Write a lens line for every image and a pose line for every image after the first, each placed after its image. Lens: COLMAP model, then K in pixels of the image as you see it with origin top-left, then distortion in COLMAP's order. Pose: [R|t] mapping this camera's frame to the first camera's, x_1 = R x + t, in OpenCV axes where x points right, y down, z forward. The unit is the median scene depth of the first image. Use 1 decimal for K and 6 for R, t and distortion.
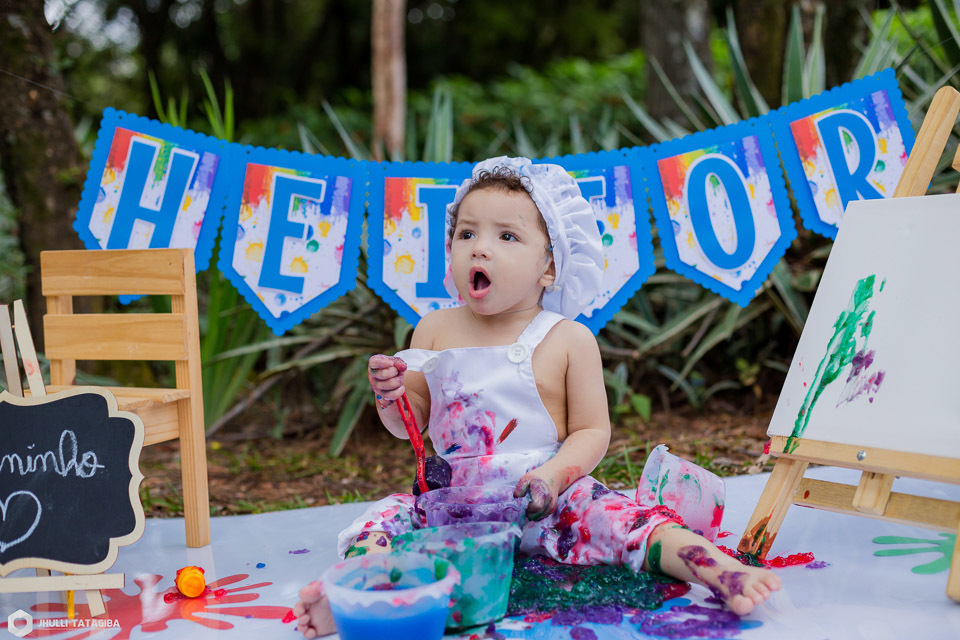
lens RADIAL K [[1450.5, 0, 498.6], [0, 1450.5, 302.6], [0, 0, 1]] dist [-0.025292, 0.000000]
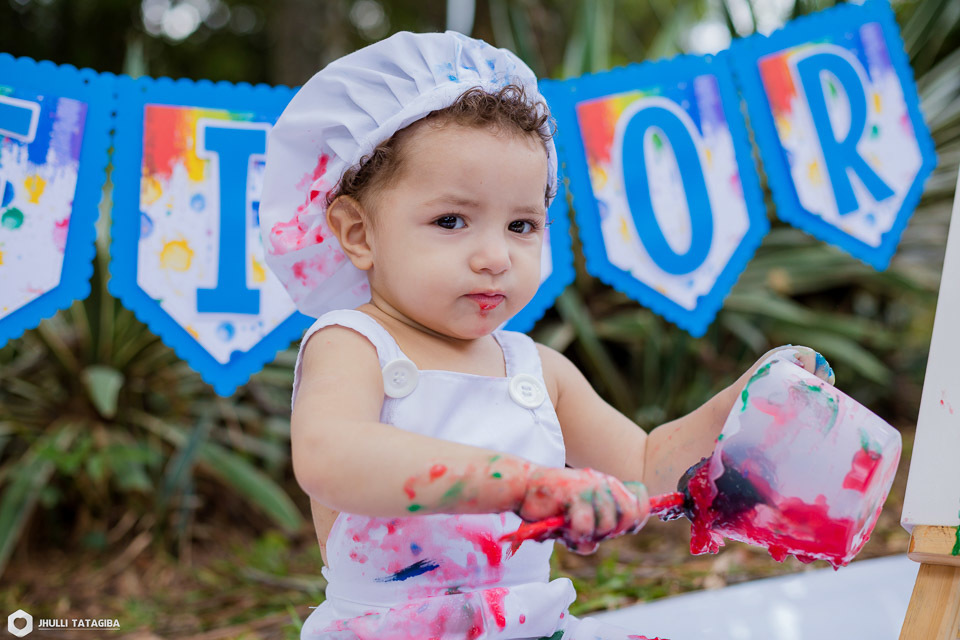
lens RADIAL K [[1450.5, 0, 481.7], [0, 1450.5, 315.2], [0, 0, 1]] dist [-0.025292, 0.000000]
pose [[0.955496, 0.010418, 0.294819, -0.119065], [0.006501, 0.998390, -0.056351, 0.030942], [-0.294932, 0.055760, 0.953890, 0.412788]]
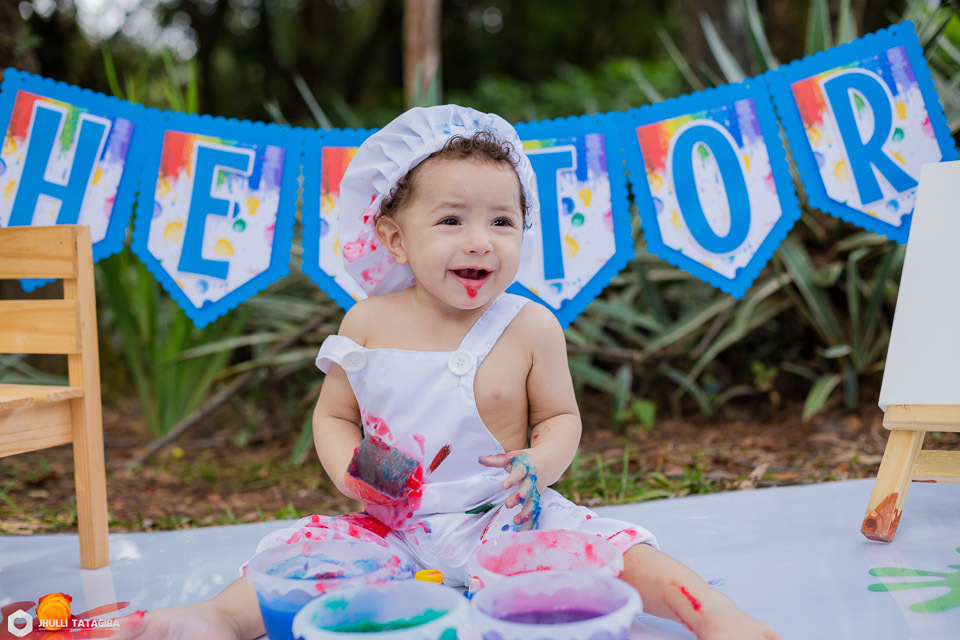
lens RADIAL K [[1450.5, 0, 484.0], [0, 1450.5, 305.5], [0, 0, 1]] dist [-0.025292, 0.000000]
pose [[0.998569, 0.004770, -0.053258, 0.065954], [-0.005004, 0.999978, -0.004250, 0.012229], [0.053236, 0.004510, 0.998572, 0.133331]]
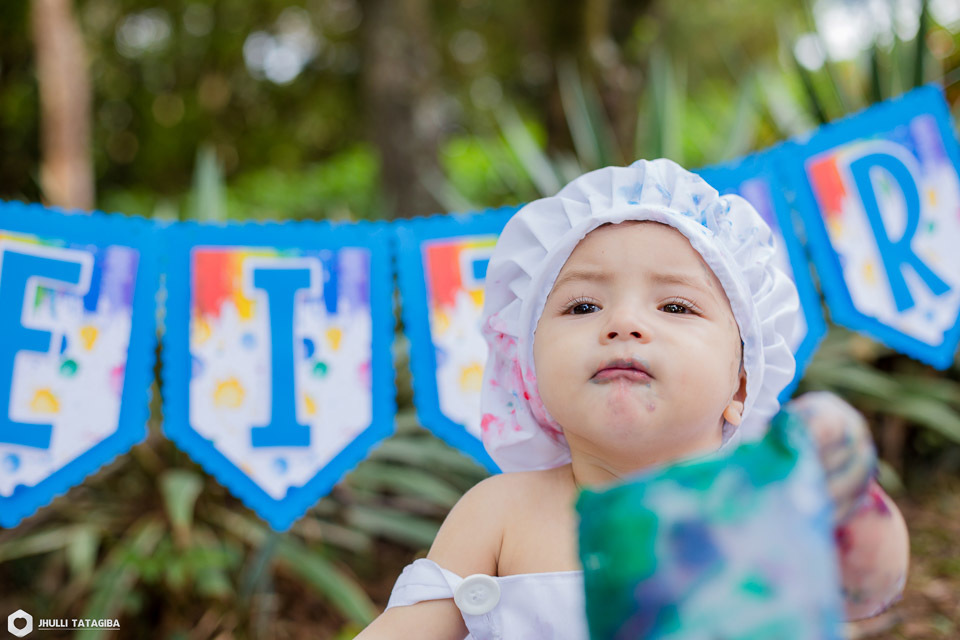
lens RADIAL K [[1450.5, 0, 487.1], [0, 1450.5, 319.2], [0, 0, 1]] dist [-0.025292, 0.000000]
pose [[0.974170, -0.020568, 0.224879, -0.094746], [0.038265, 0.996478, -0.074621, -0.008801], [-0.222552, 0.081299, 0.971525, 0.398562]]
